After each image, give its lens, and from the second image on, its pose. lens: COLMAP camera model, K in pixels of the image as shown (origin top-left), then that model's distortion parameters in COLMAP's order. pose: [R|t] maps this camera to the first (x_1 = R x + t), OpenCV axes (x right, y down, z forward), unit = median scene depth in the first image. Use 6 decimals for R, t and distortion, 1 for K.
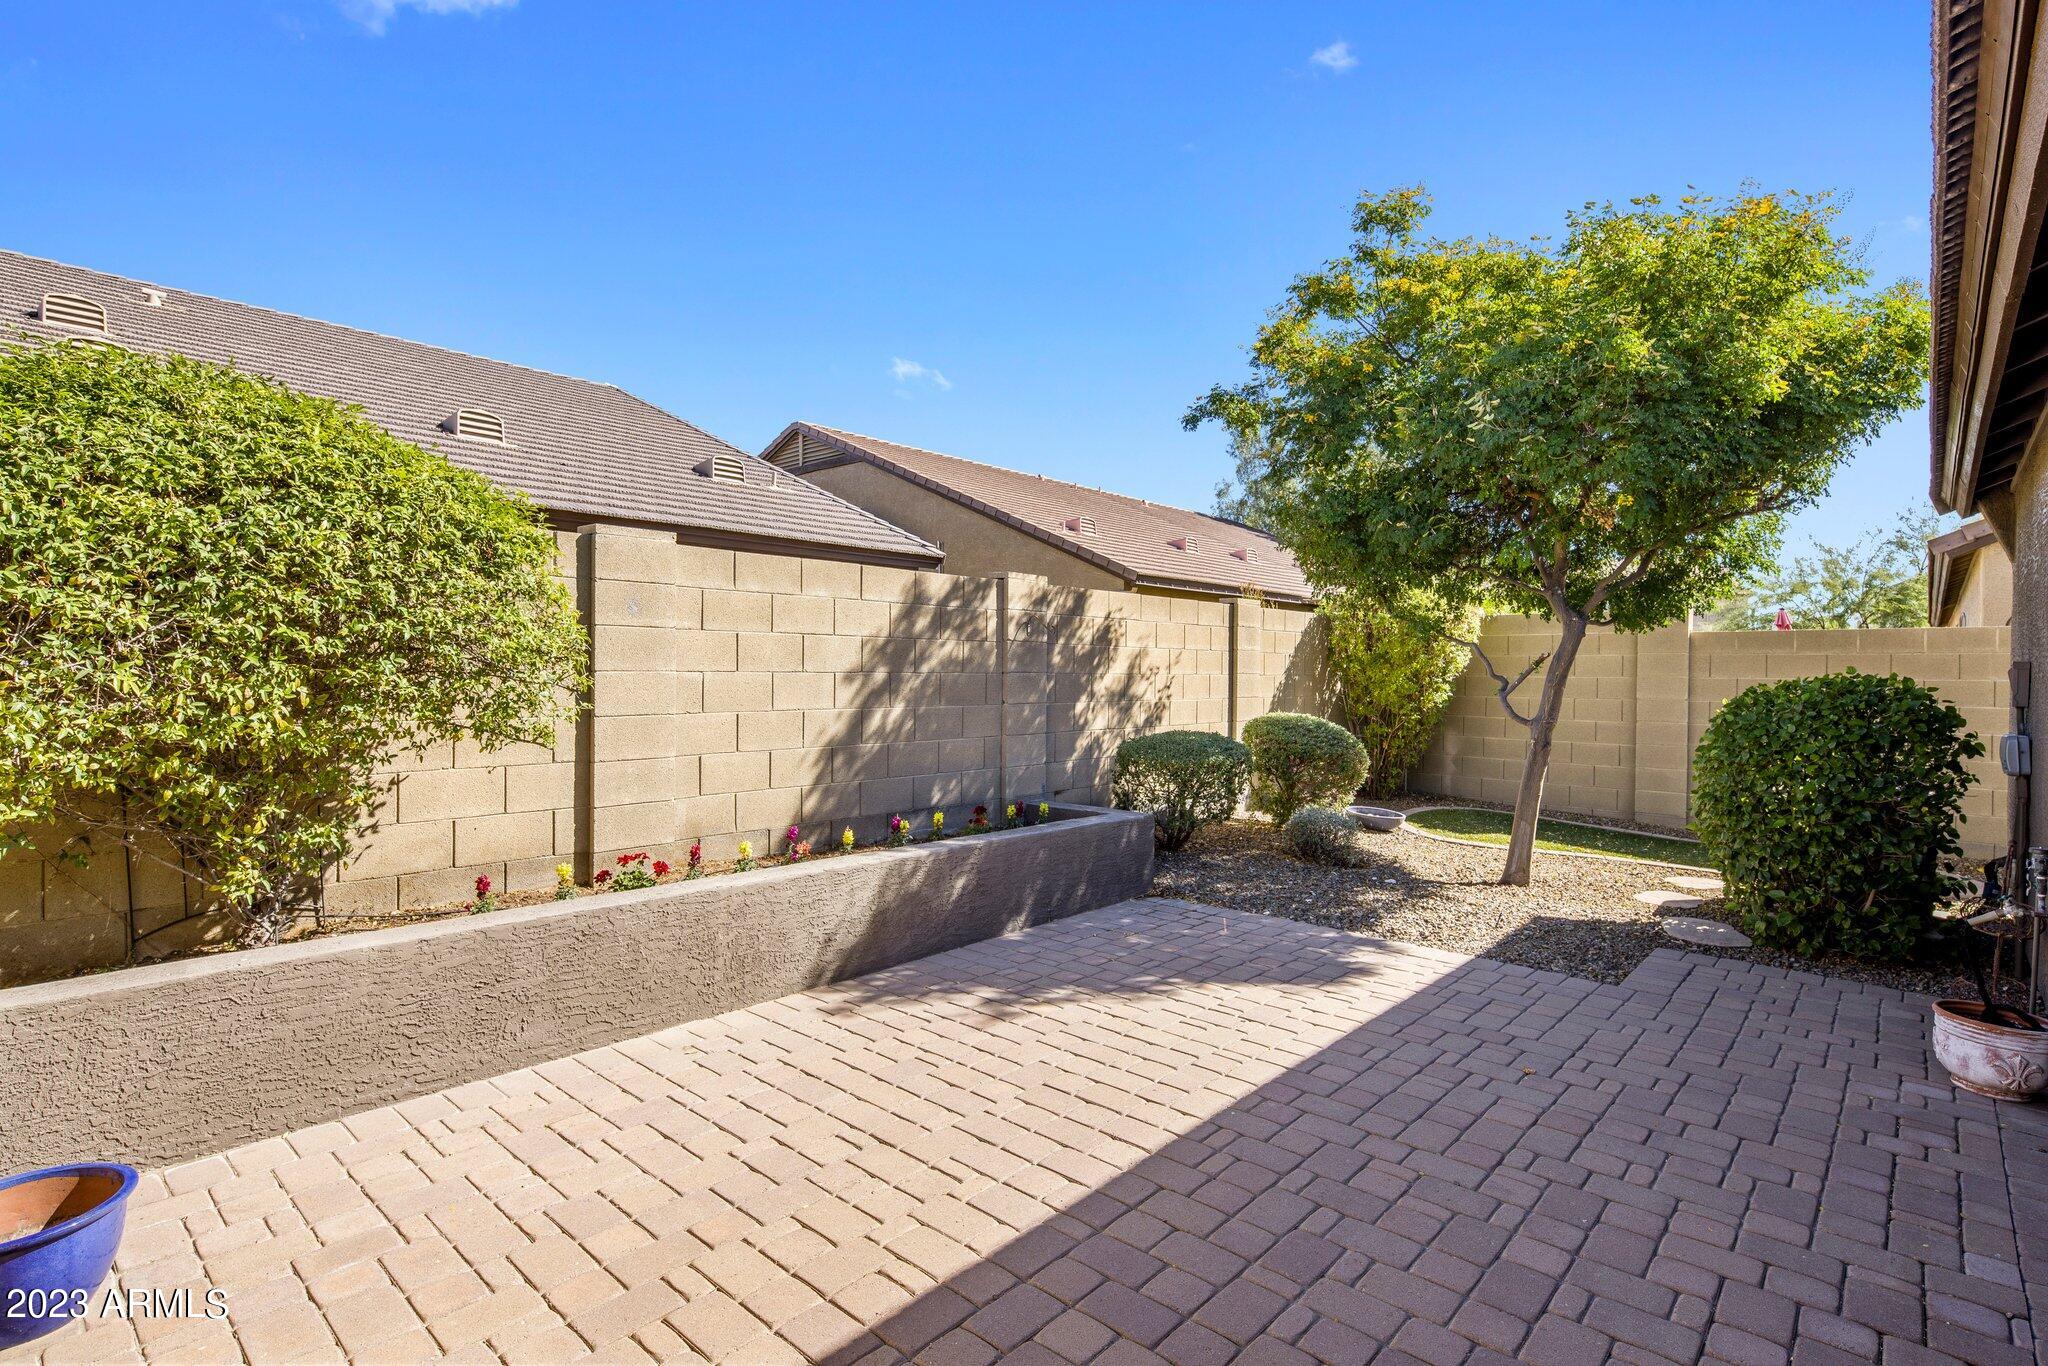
lens RADIAL K [[998.8, 0, 1035.9], [0, 998.8, 673.8], [0, 0, 1]] dist [0.002040, -0.003138]
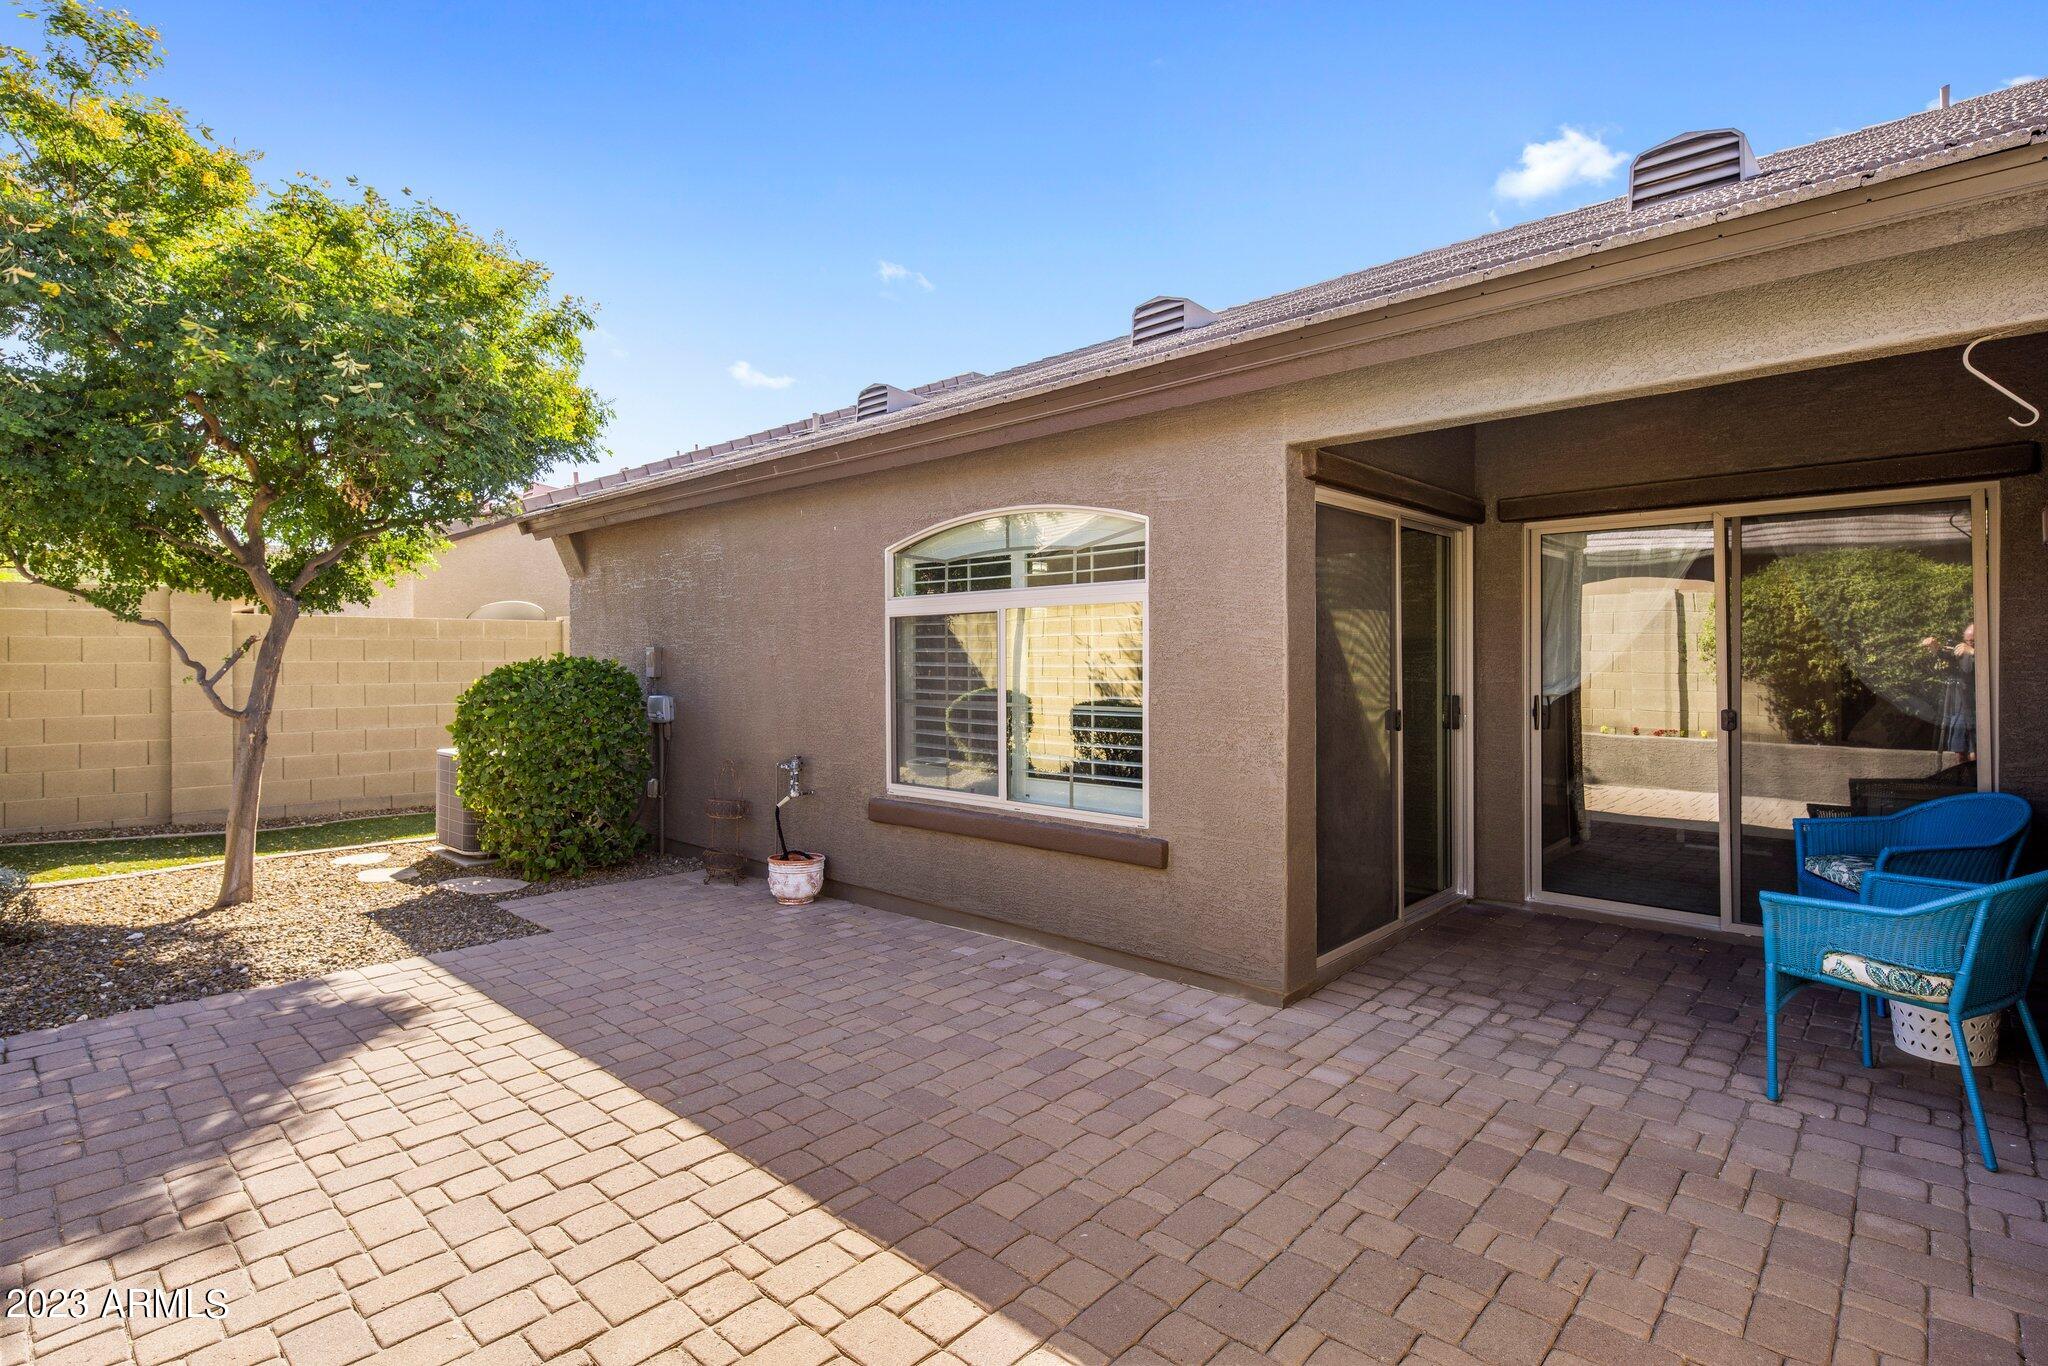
lens RADIAL K [[998.8, 0, 1032.5], [0, 998.8, 673.8], [0, 0, 1]] dist [0.002040, -0.003138]
pose [[0.007180, -0.025319, 0.999654, -0.570864], [0.007826, 0.999650, 0.025263, -0.005039], [-0.999944, 0.007642, 0.007375, 0.469074]]
